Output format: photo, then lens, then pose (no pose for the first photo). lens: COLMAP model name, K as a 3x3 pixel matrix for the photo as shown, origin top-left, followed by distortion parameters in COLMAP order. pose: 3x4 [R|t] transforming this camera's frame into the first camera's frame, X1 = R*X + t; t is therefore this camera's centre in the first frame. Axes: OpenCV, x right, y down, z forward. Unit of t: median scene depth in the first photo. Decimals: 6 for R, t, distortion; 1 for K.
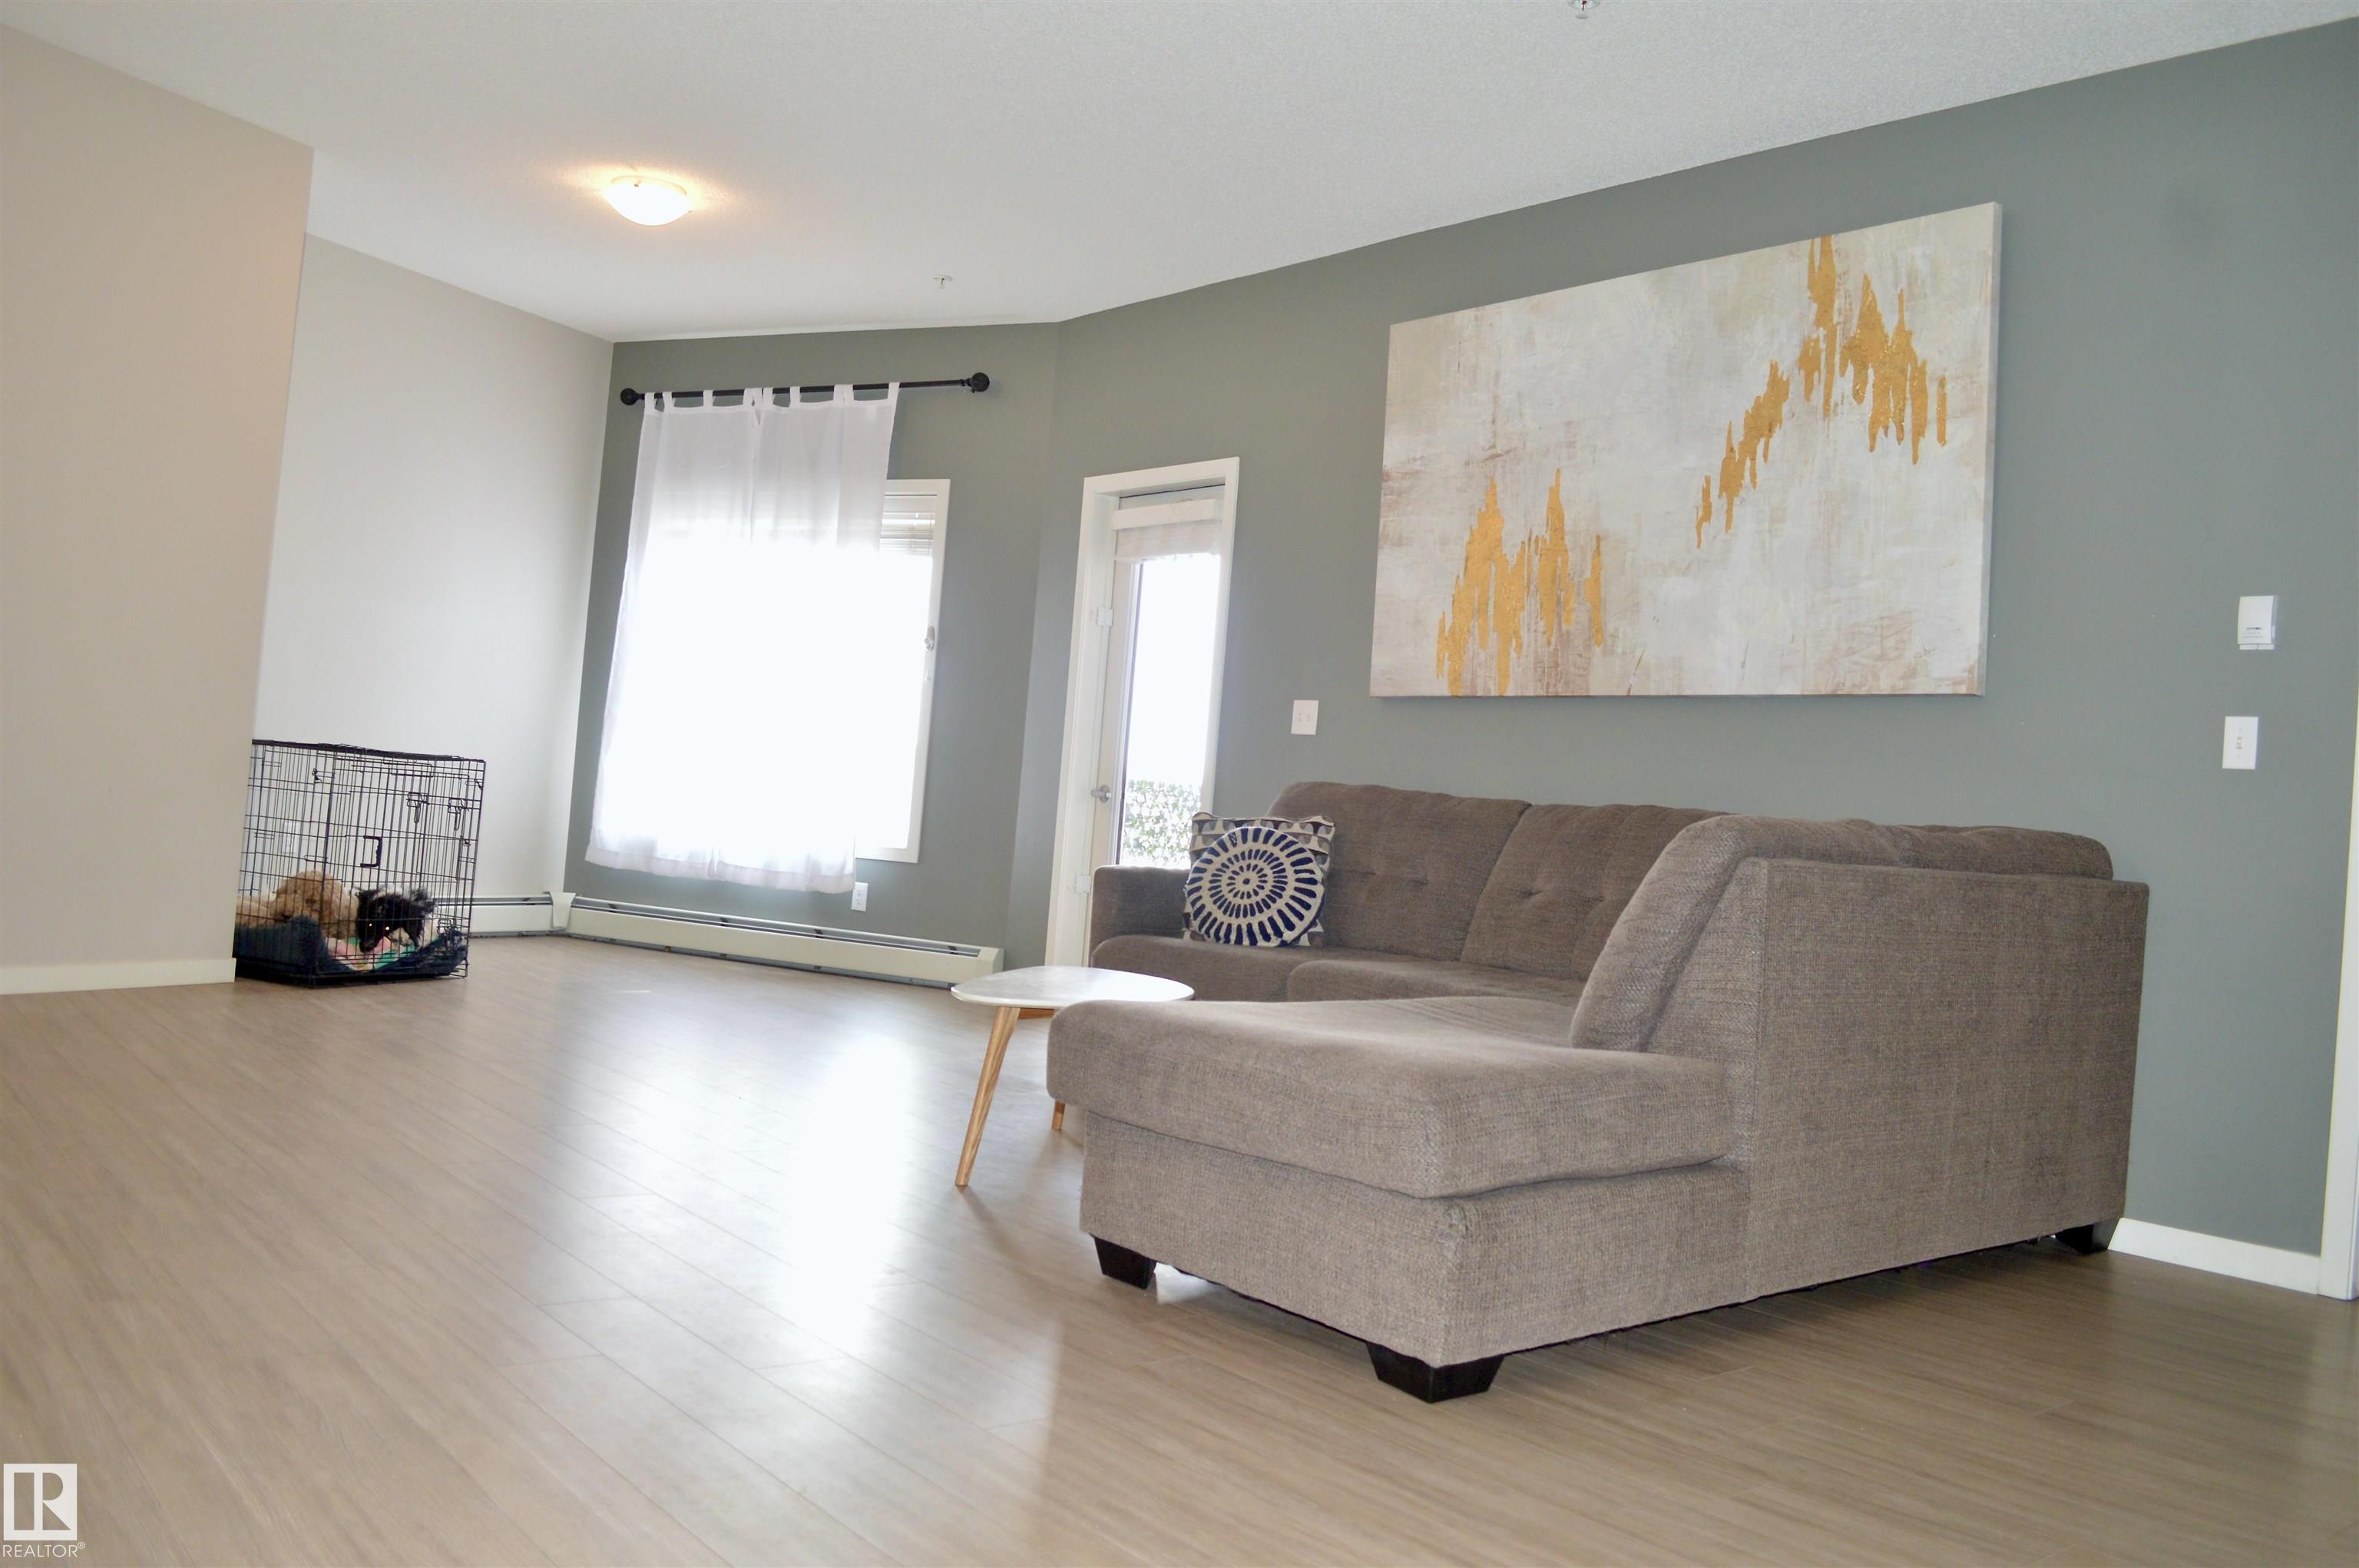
lens RADIAL K [[1877.3, 0, 1181.0], [0, 1877.3, 751.1], [0, 0, 1]] dist [-0.085236, 0.013071]
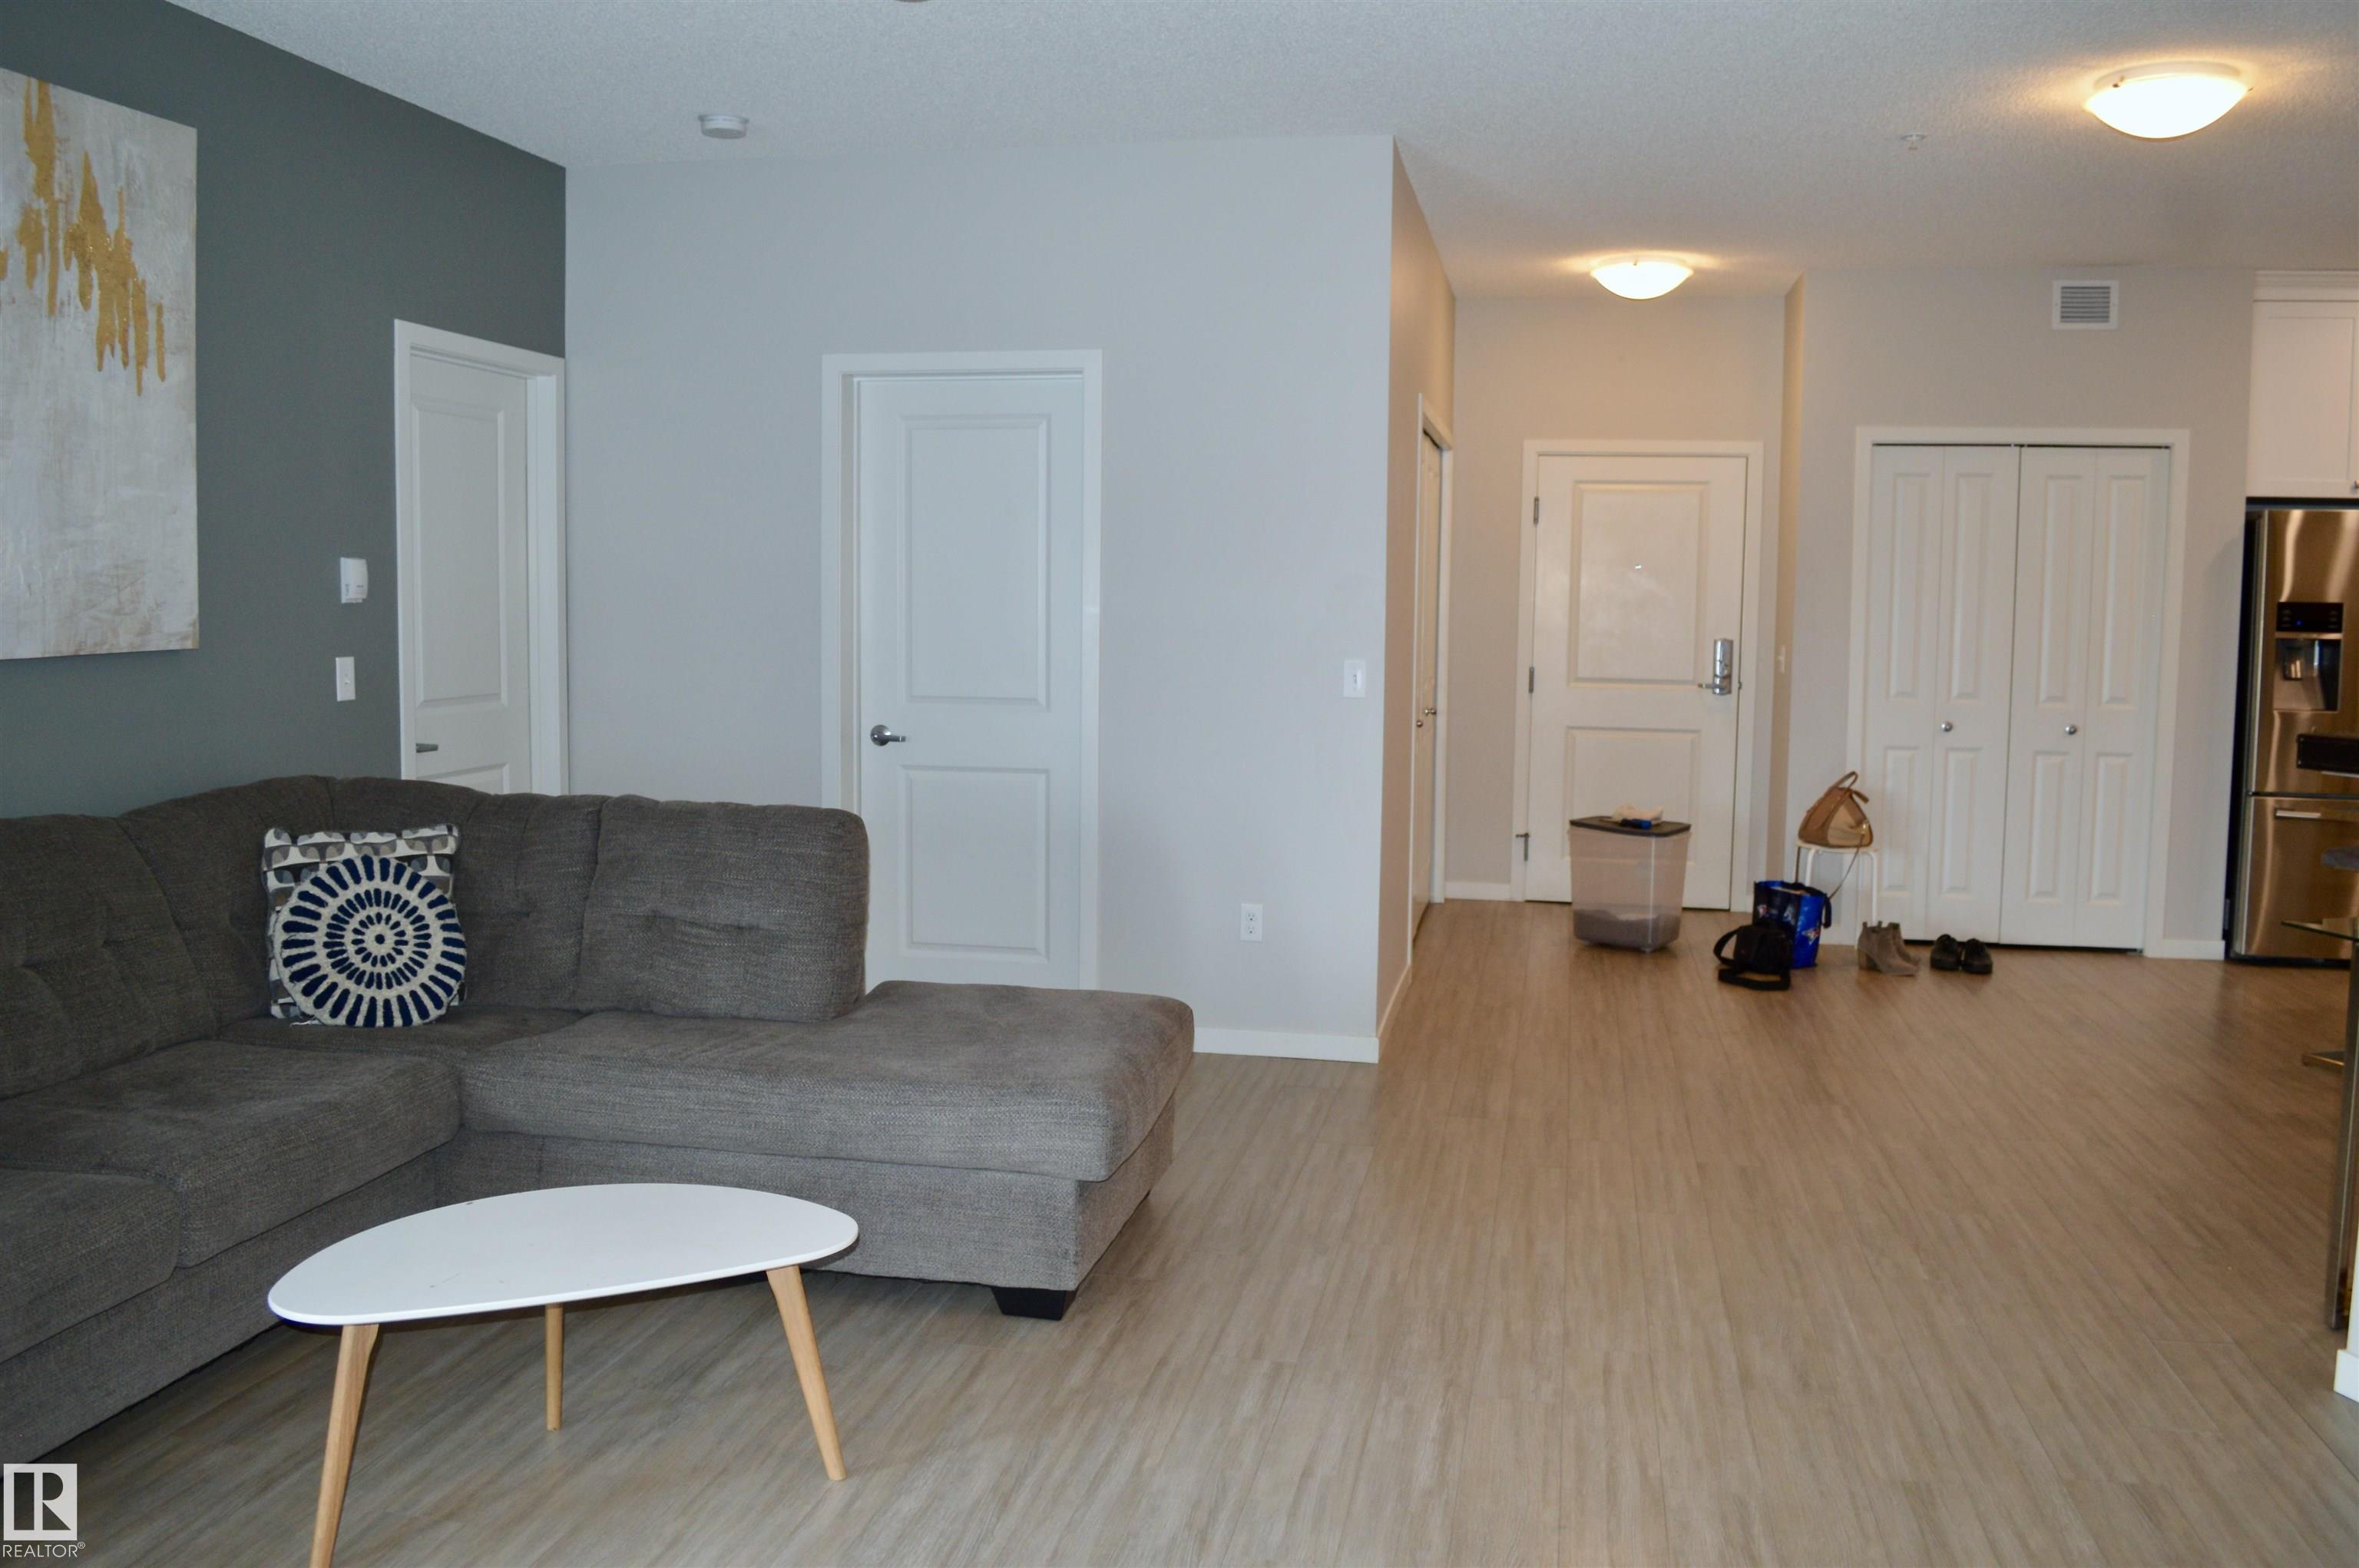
lens RADIAL K [[1877.3, 0, 1181.0], [0, 1877.3, 751.1], [0, 0, 1]] dist [-0.085236, 0.013071]
pose [[-0.619095, -0.148393, 0.771168, -0.535340], [-0.079918, 0.988792, 0.126112, -0.116748], [-0.781239, 0.016445, -0.624015, 0.991558]]
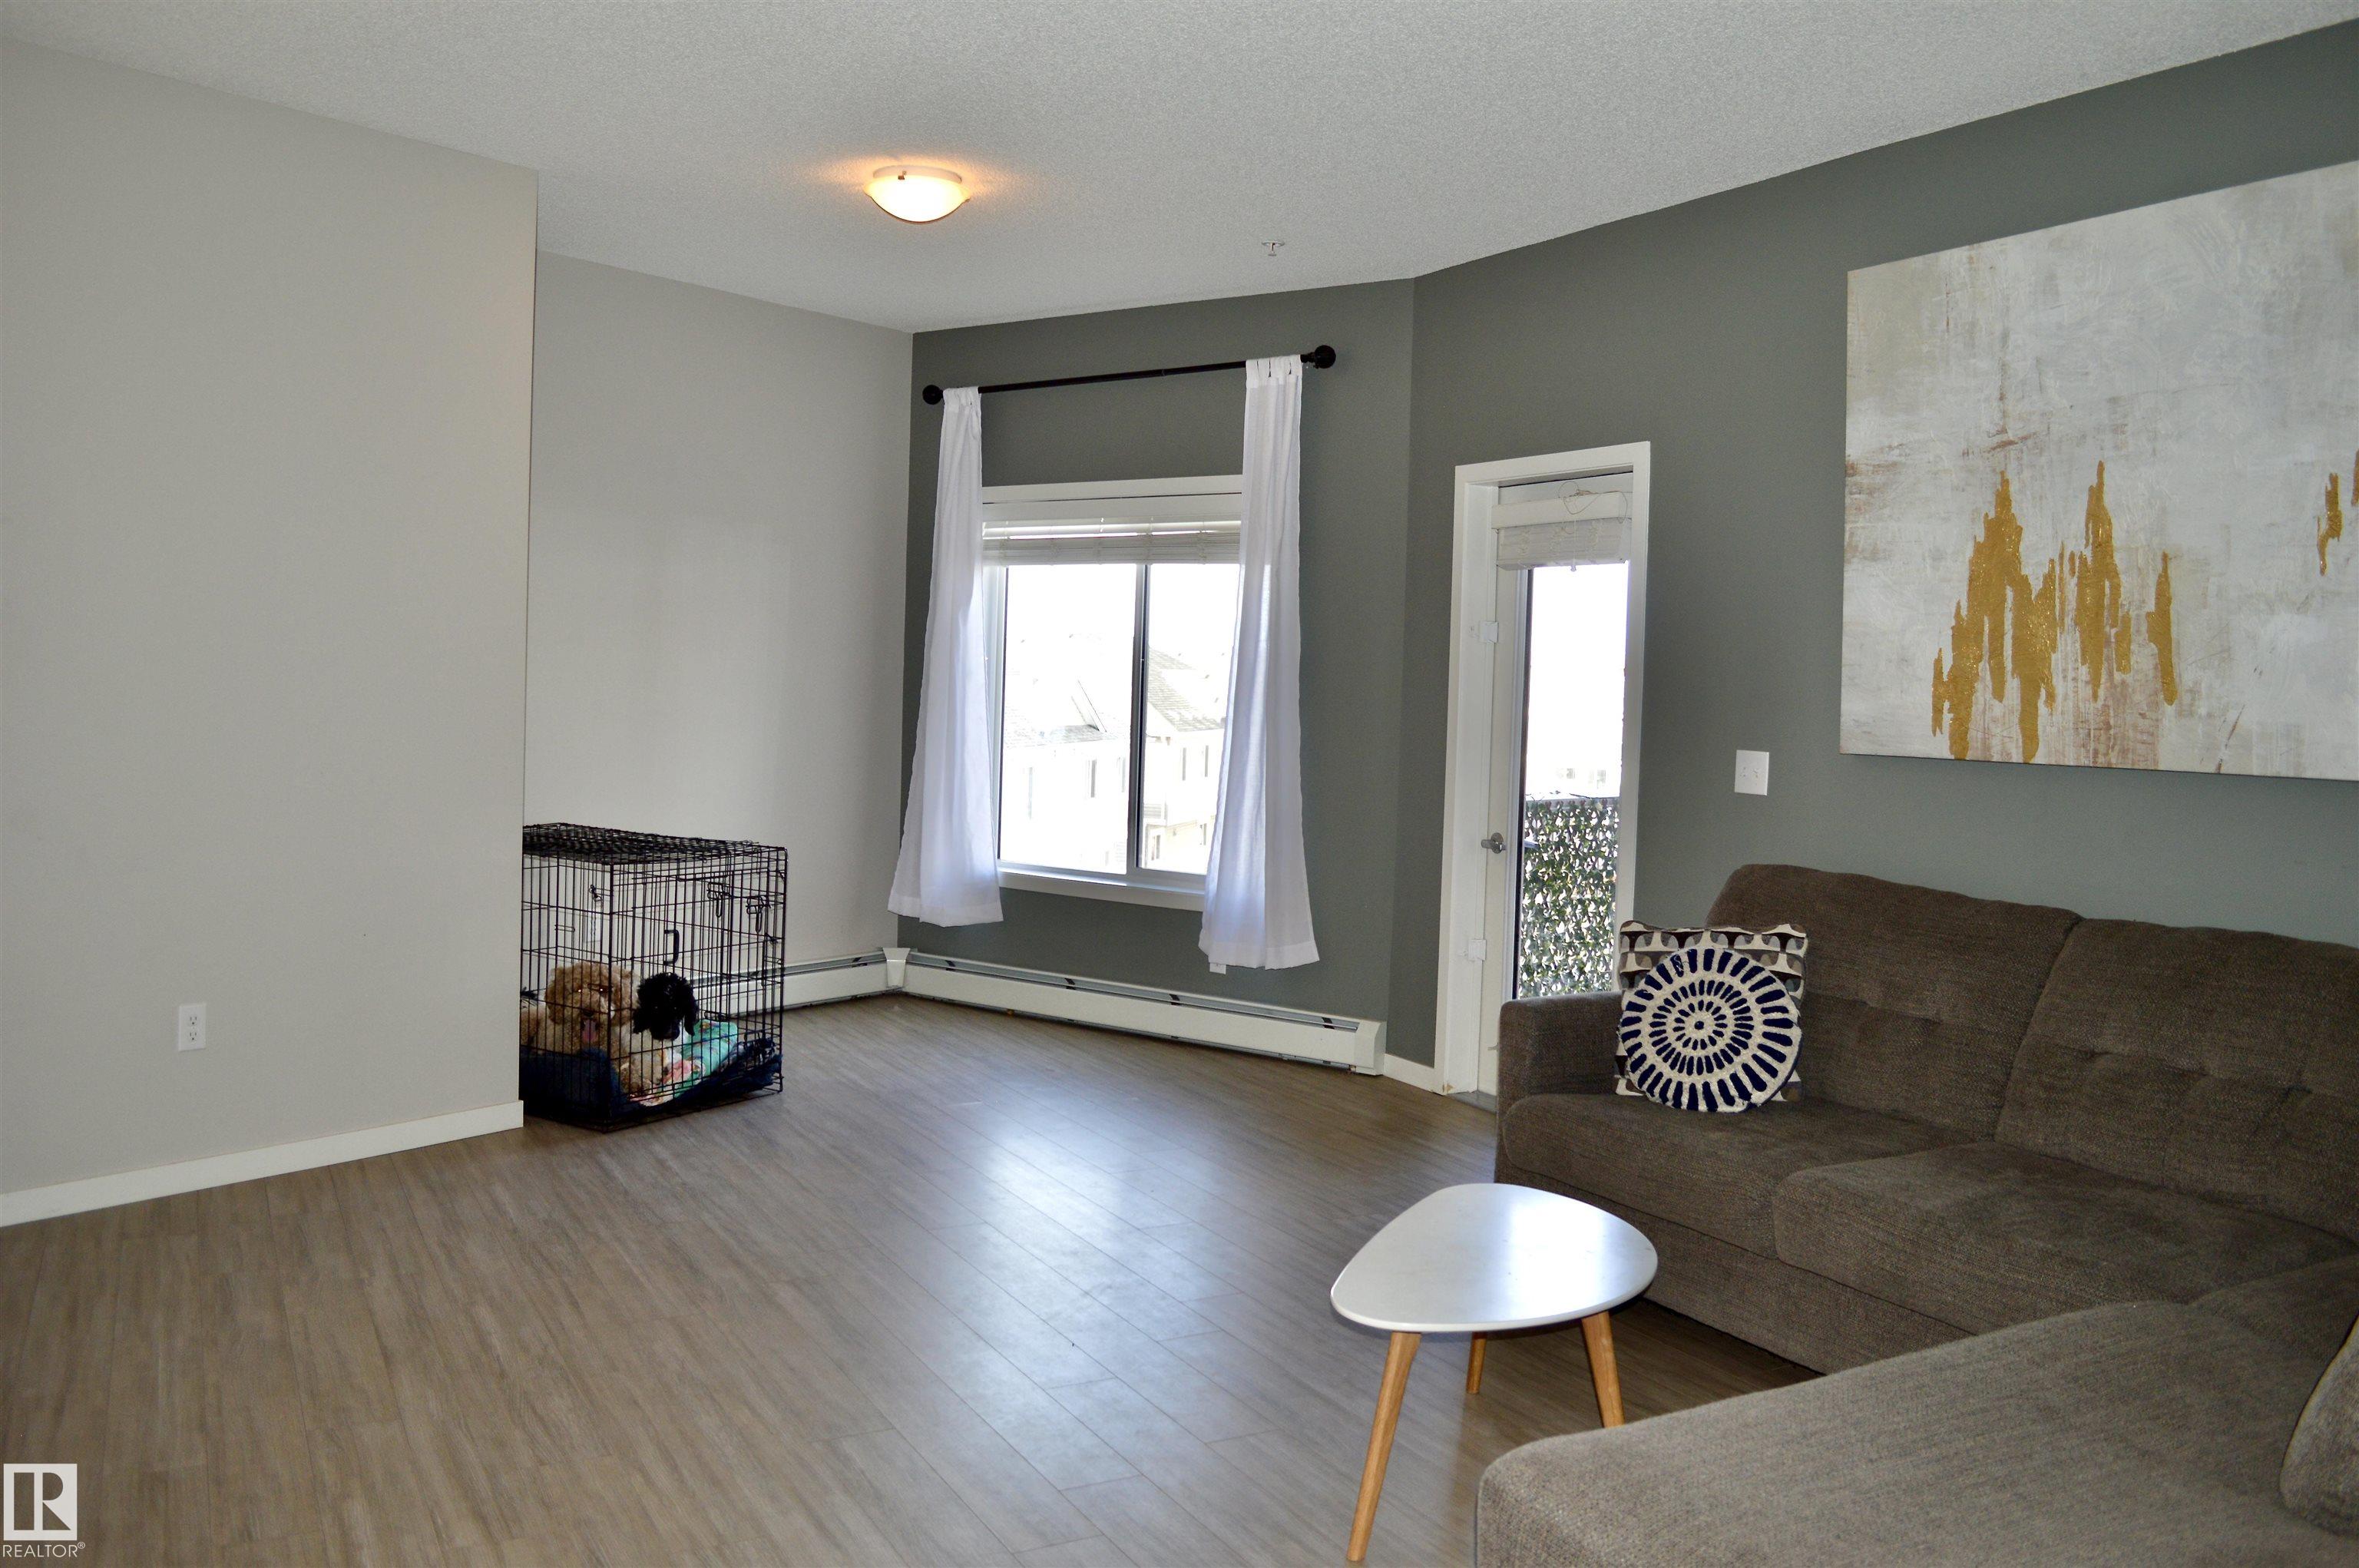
lens RADIAL K [[1877.3, 0, 1181.0], [0, 1877.3, 751.1], [0, 0, 1]] dist [-0.085236, 0.013071]
pose [[0.980086, -0.043038, -0.193855, -0.021195], [0.054286, 0.997113, 0.053088, -0.096576], [0.191011, -0.062554, 0.979593, 0.208857]]
